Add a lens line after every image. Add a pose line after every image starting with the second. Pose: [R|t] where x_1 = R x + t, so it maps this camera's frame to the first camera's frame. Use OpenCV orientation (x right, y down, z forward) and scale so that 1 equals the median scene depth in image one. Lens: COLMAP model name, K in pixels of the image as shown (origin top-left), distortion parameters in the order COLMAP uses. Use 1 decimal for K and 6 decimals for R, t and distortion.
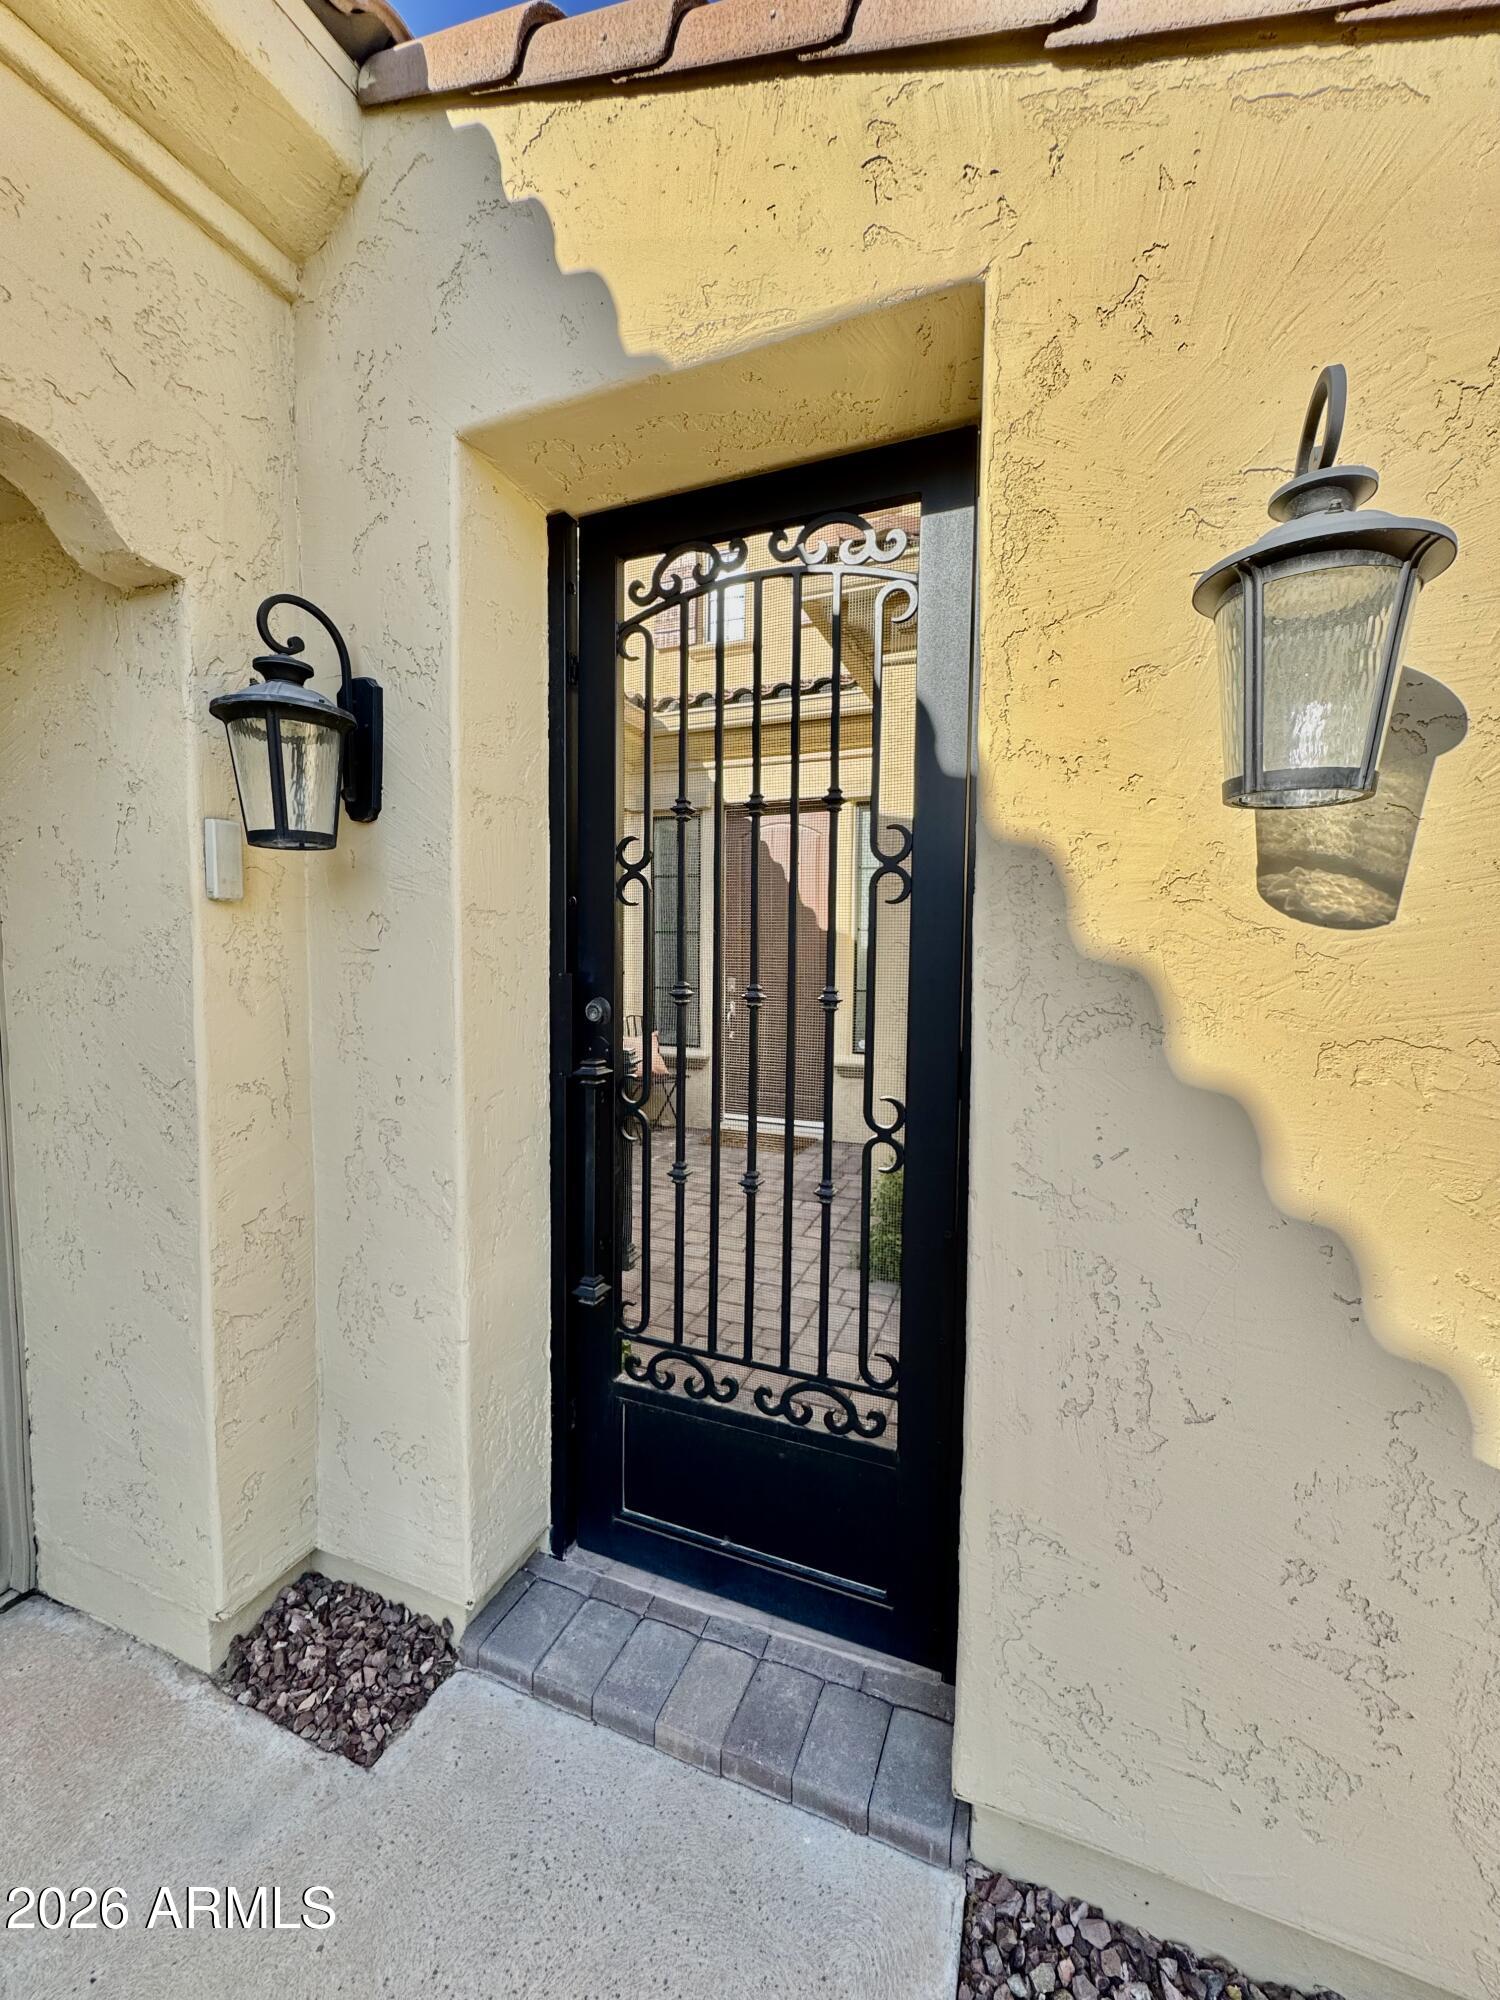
lens RADIAL K [[798.3, 0, 750.0], [0, 798.3, 1000.0], [0, 0, 1]] dist [-0.002864, 0.000172]
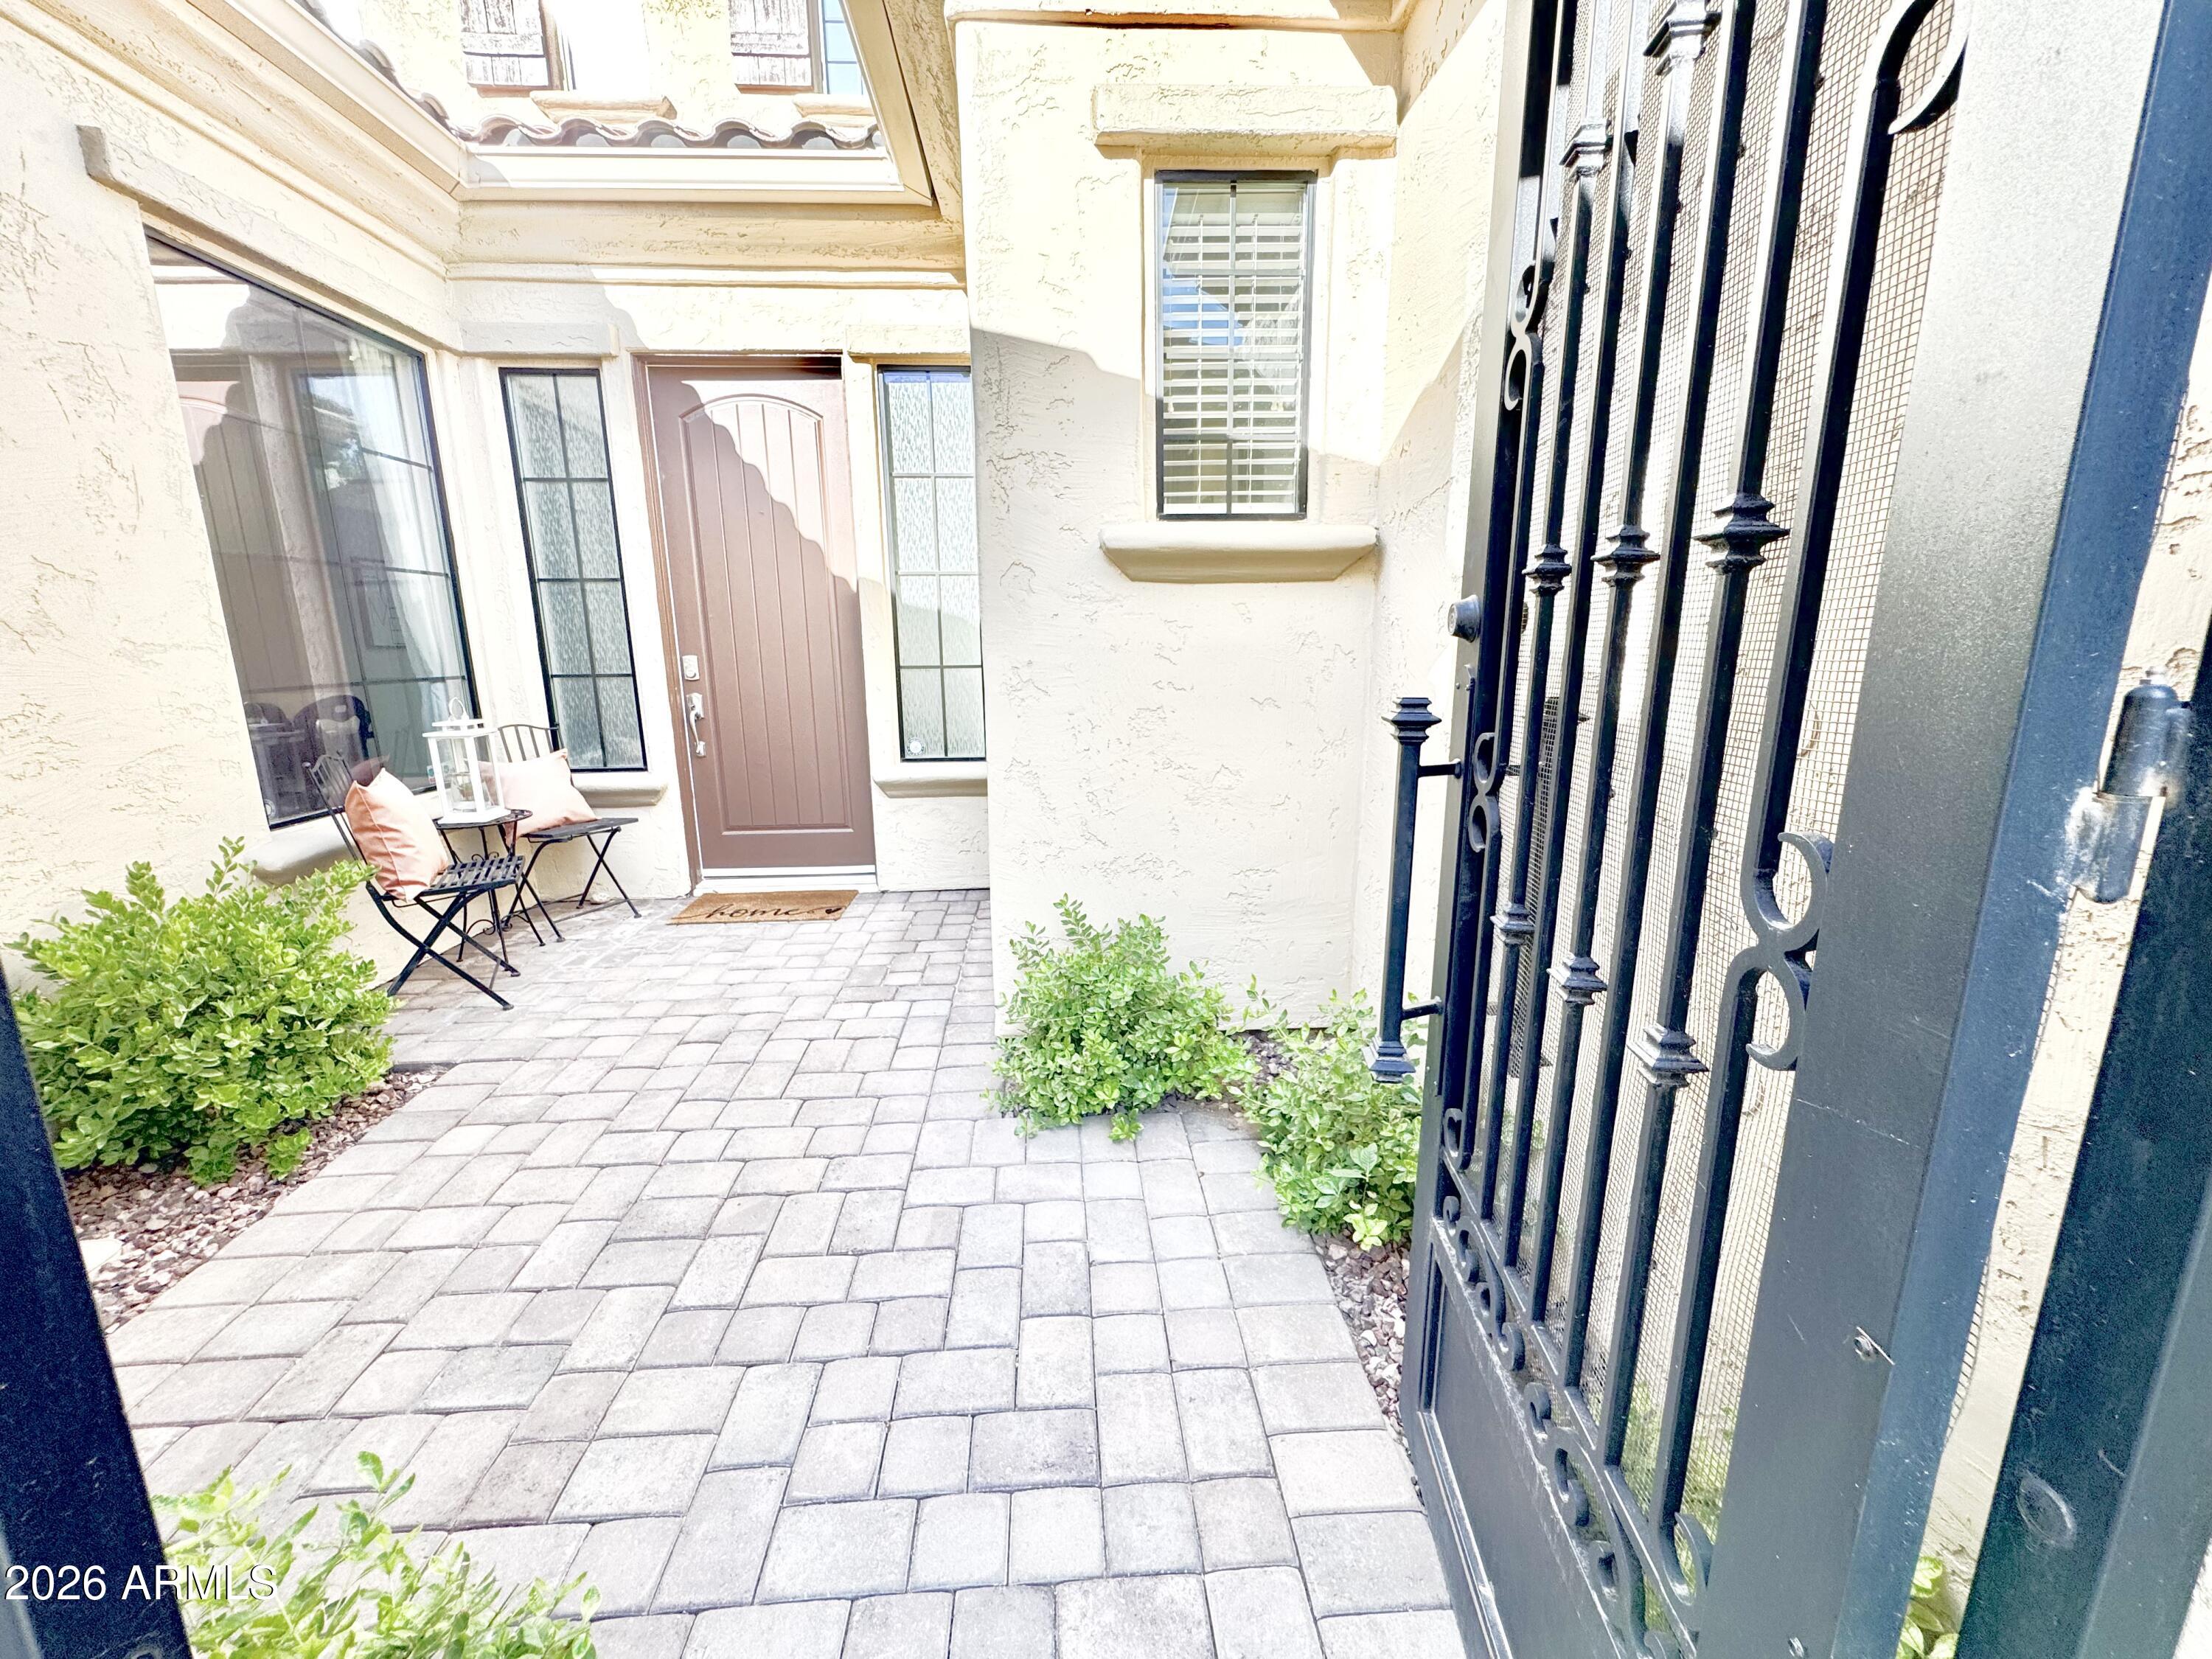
lens RADIAL K [[882.9, 0, 1112.1], [0, 882.9, 829.8], [0, 0, 1]] dist [-0.013266, 0.002763]
pose [[0.903558, -0.106852, 0.414929, -0.090979], [0.044352, 0.986528, 0.157469, 0.045716], [-0.426164, -0.123879, 0.896124, 0.812047]]
